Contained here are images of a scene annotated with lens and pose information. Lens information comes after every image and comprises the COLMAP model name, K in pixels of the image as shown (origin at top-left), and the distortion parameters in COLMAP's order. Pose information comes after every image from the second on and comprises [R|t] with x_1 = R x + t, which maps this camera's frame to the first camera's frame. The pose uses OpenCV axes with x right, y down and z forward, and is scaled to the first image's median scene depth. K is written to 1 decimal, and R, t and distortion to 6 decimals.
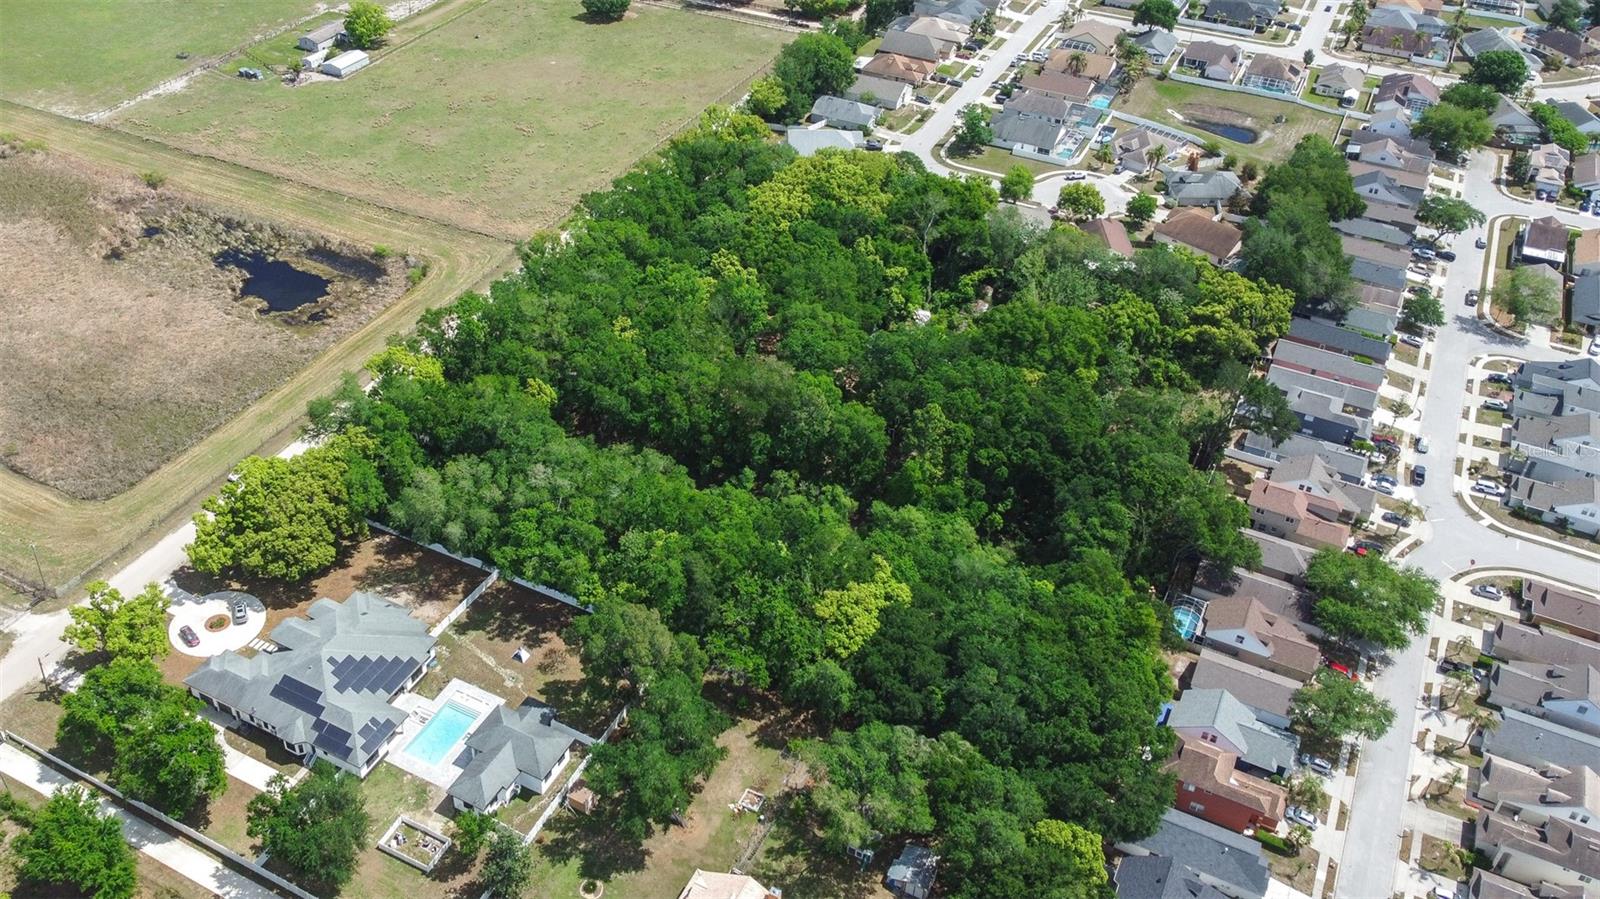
lens RADIAL K [[1362.3, 0, 700.2], [0, 1362.3, 415.1], [0, 0, 1]] dist [0.000024, -0.003827]
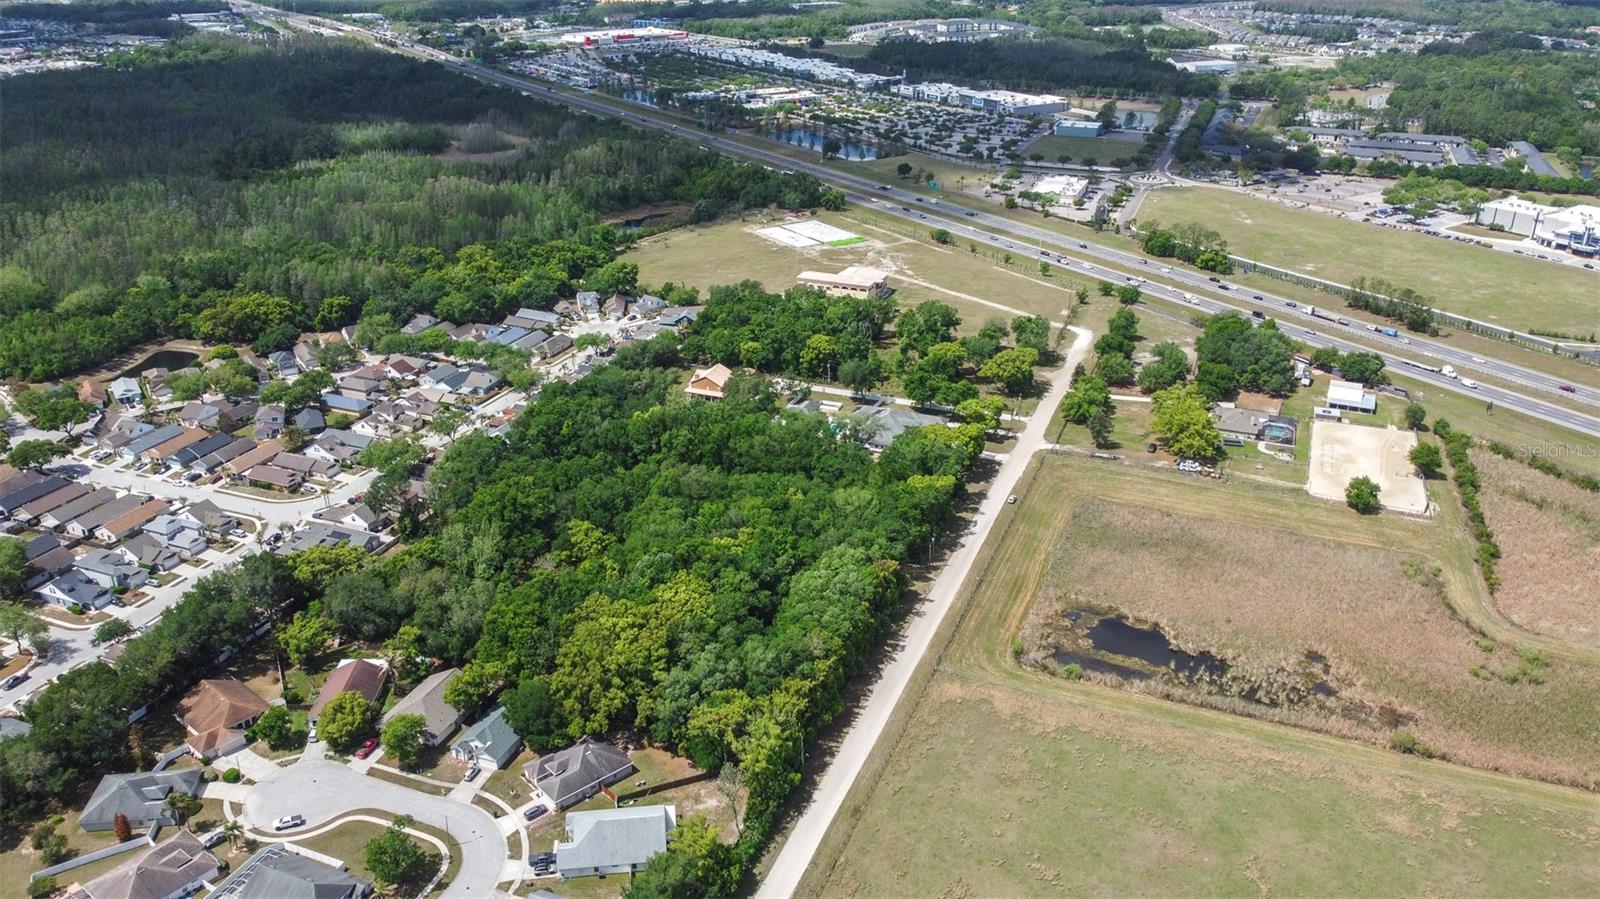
lens RADIAL K [[1216.0, 0, 791.4], [0, 1216.0, 452.6], [0, 0, 1]] dist [0.002535, -0.005289]
pose [[-0.994461, 0.026739, -0.101645, 0.081627], [-0.074749, 0.499926, 0.862836, -1.222205], [0.073886, 0.865655, -0.495159, 1.621912]]
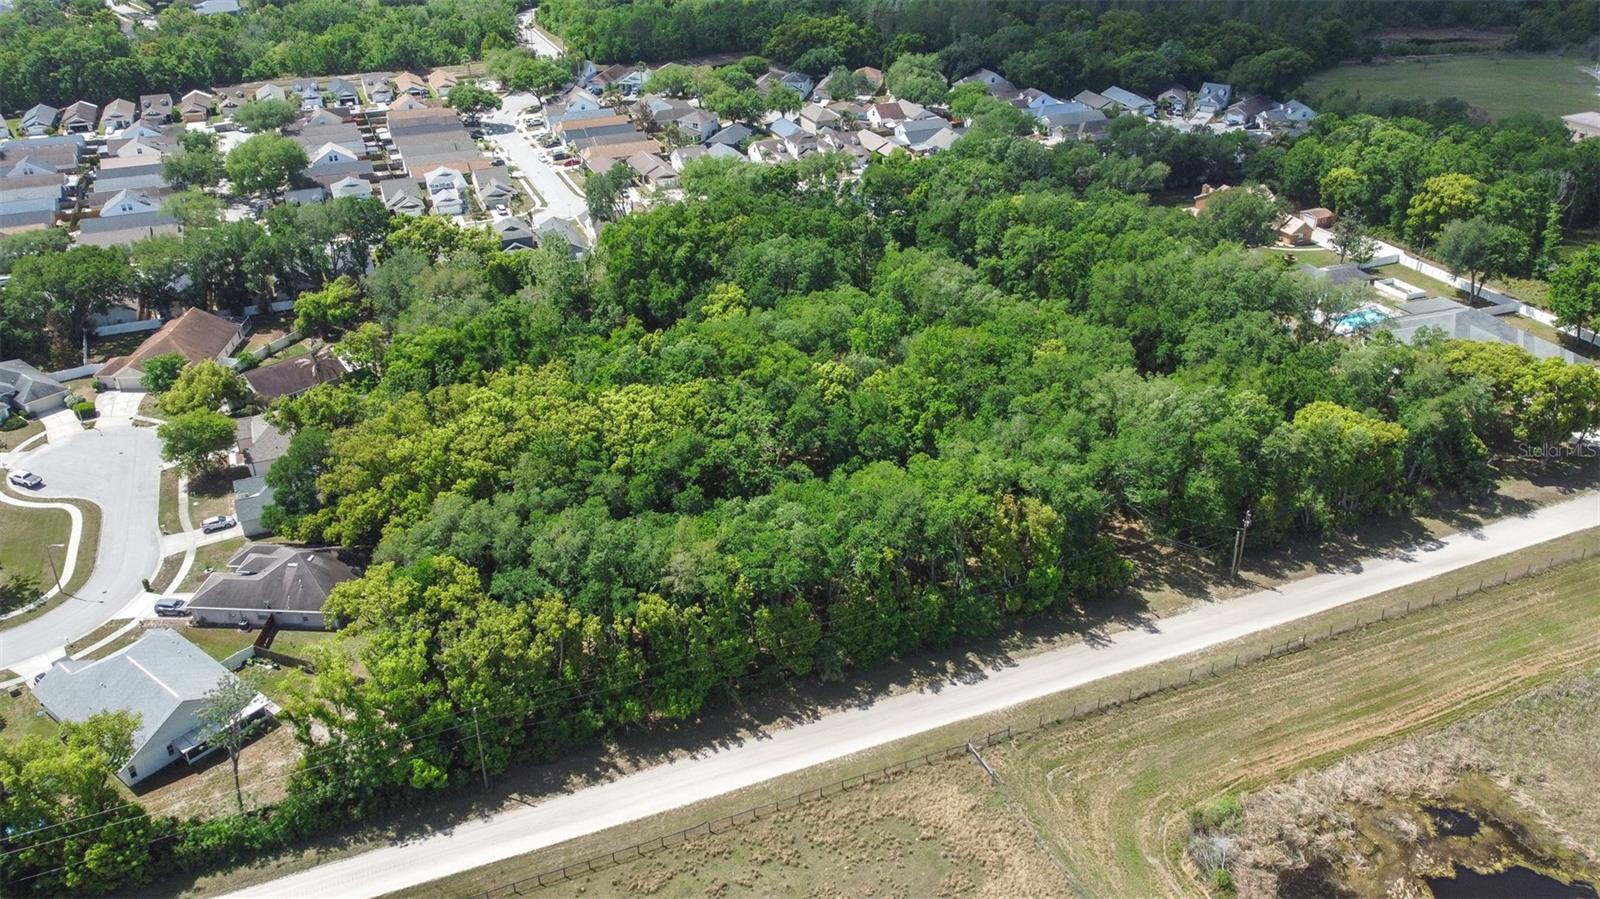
lens RADIAL K [[1216.0, 0, 788.5], [0, 1216.0, 441.4], [0, 0, 1]] dist [0.002535, -0.005289]
pose [[-0.774381, -0.314455, 0.549047, -0.341634], [0.364262, 0.487960, 0.793226, -0.650786], [-0.517347, 0.814256, -0.263323, 1.315330]]
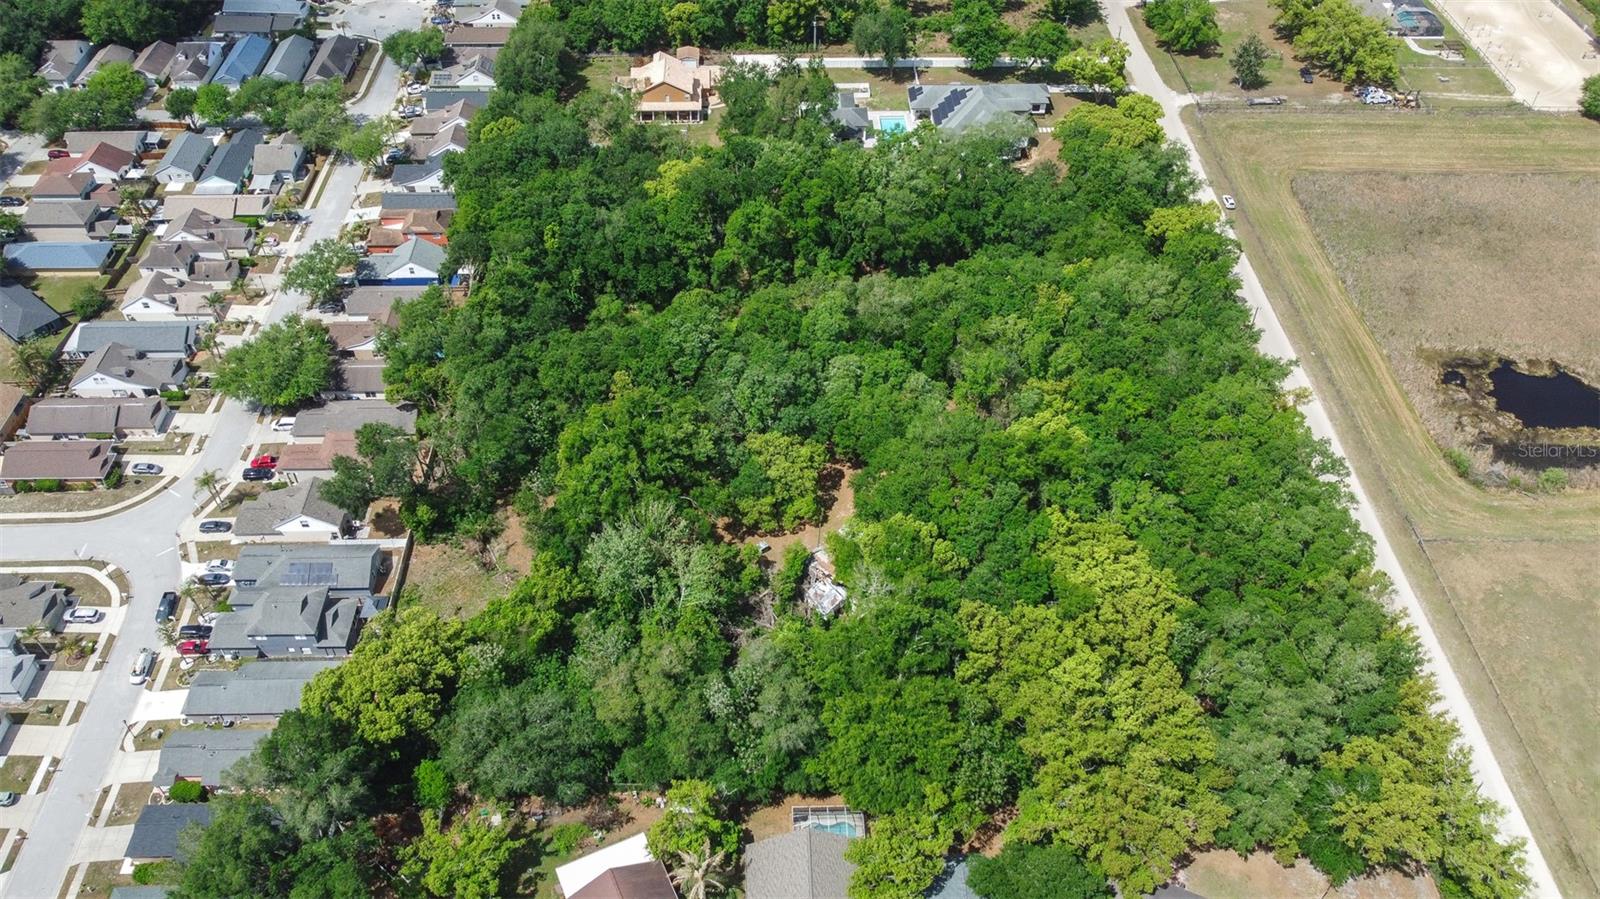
lens RADIAL K [[1216.0, 0, 799.2], [0, 1216.0, 461.0], [0, 0, 1]] dist [0.002535, -0.005289]
pose [[-0.868329, 0.335563, -0.365243, 0.431785], [-0.305929, 0.217270, 0.926931, -0.748636], [0.390400, 0.916619, -0.086004, 1.116102]]
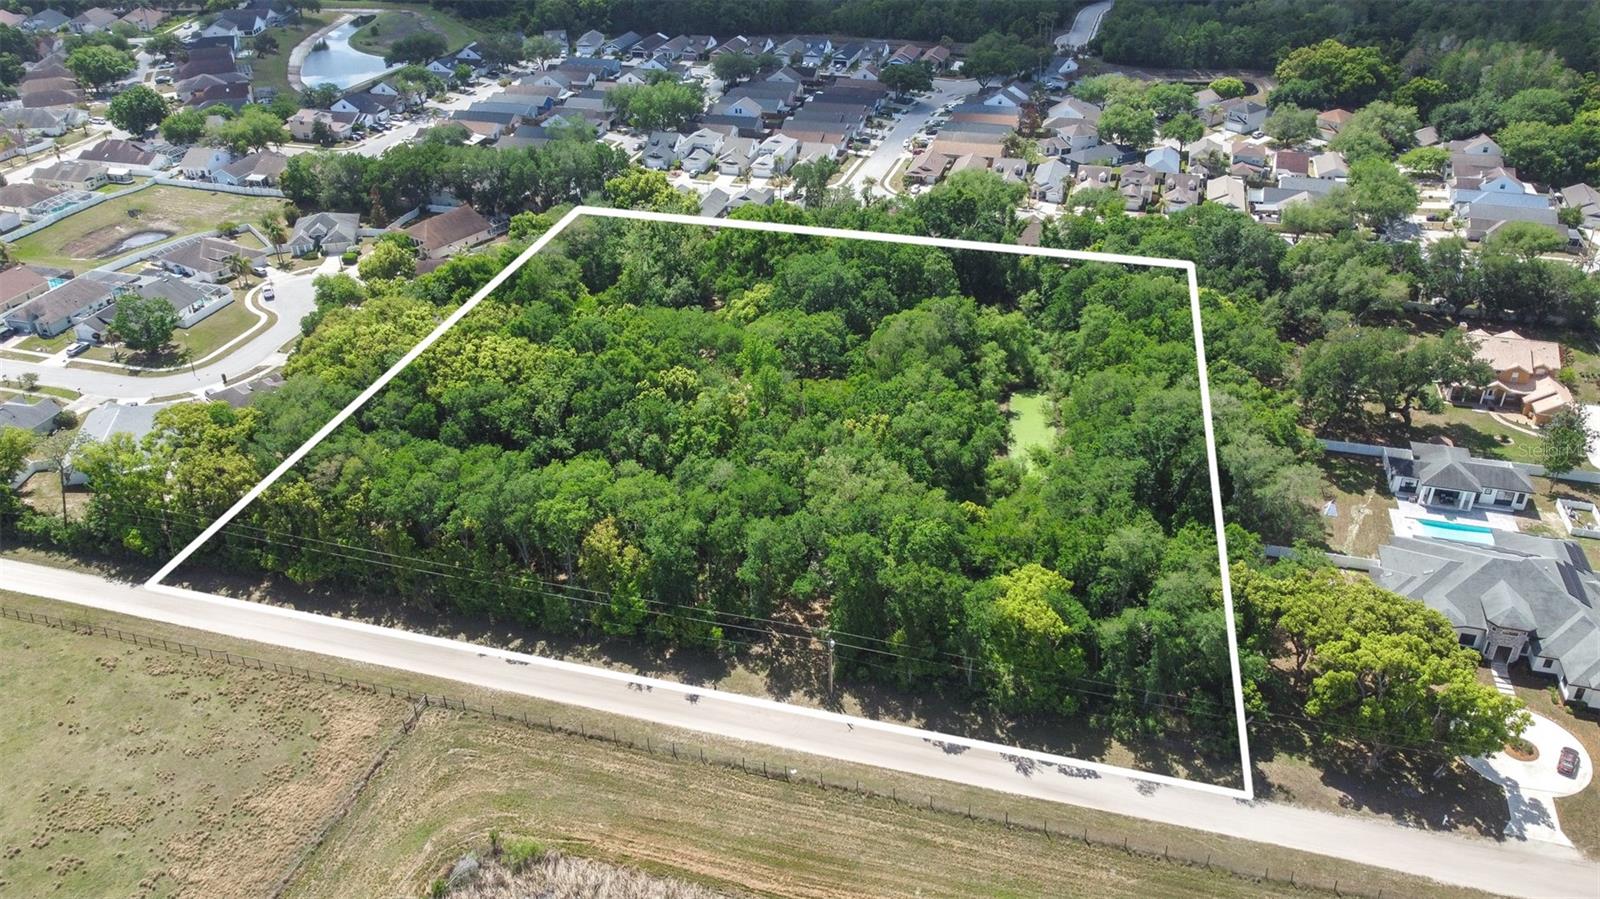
lens RADIAL K [[1216.0, 0, 794.5], [0, 1216.0, 443.8], [0, 0, 1]] dist [0.002535, -0.005289]
pose [[-0.205540, -0.504582, 0.838541, -0.627031], [0.577978, 0.628856, 0.520079, -0.437176], [-0.789744, 0.591555, 0.162382, 0.938368]]
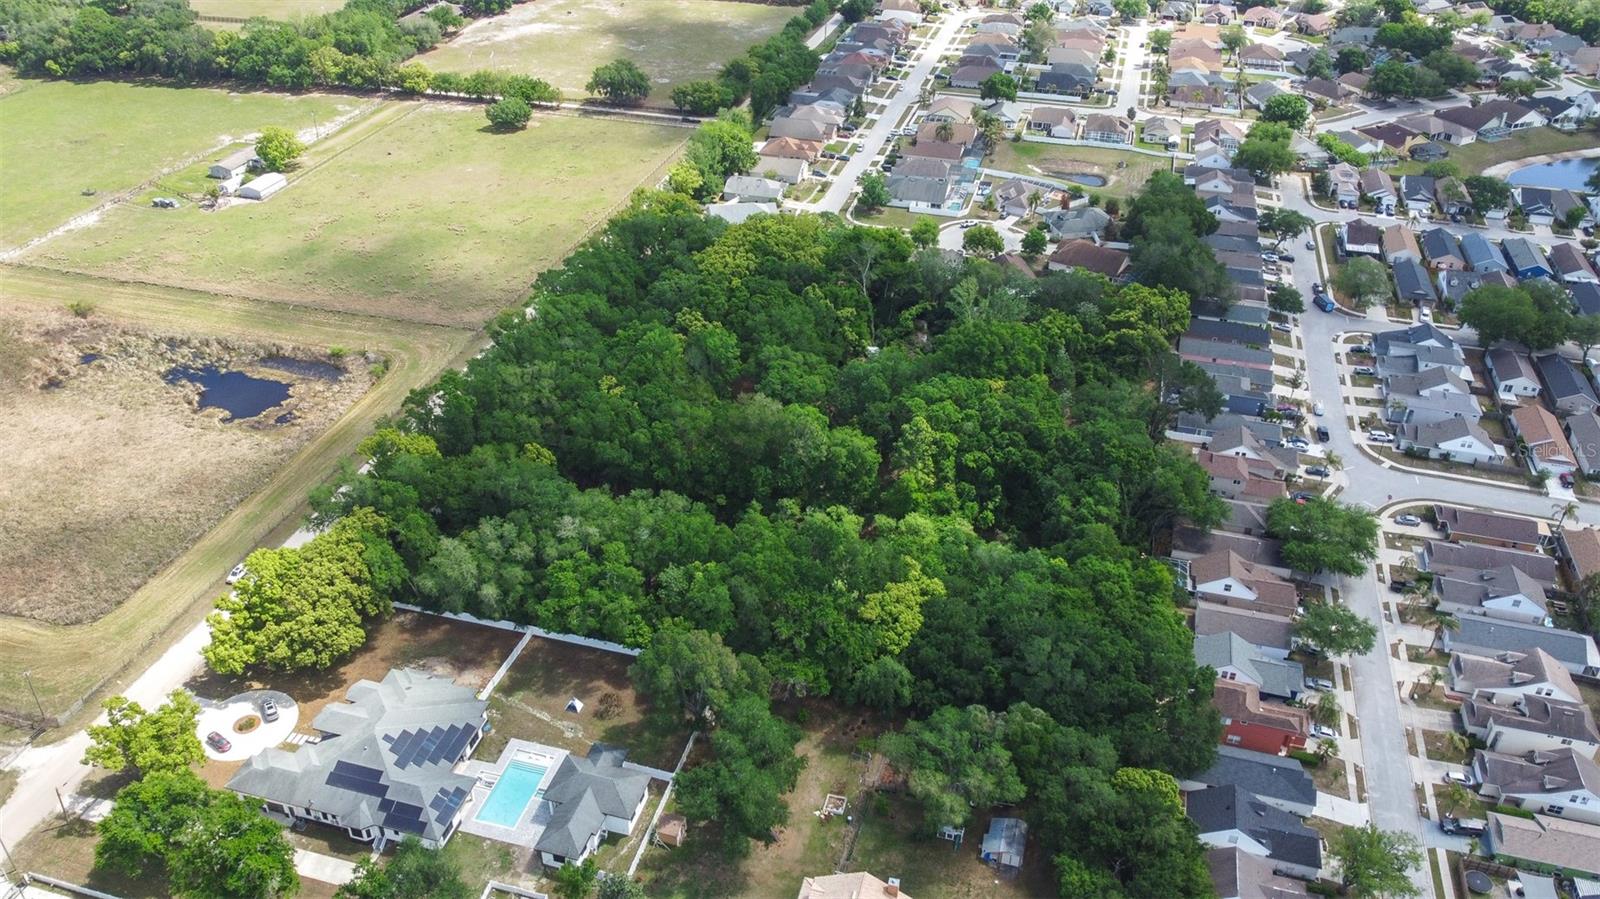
lens RADIAL K [[1216.0, 0, 797.3], [0, 1216.0, 446.2], [0, 0, 1]] dist [0.002535, -0.005289]
pose [[0.975993, -0.120896, 0.181166, -0.091626], [0.129709, 0.990840, -0.037570, 0.035070], [-0.174965, 0.060167, 0.982735, 0.068292]]
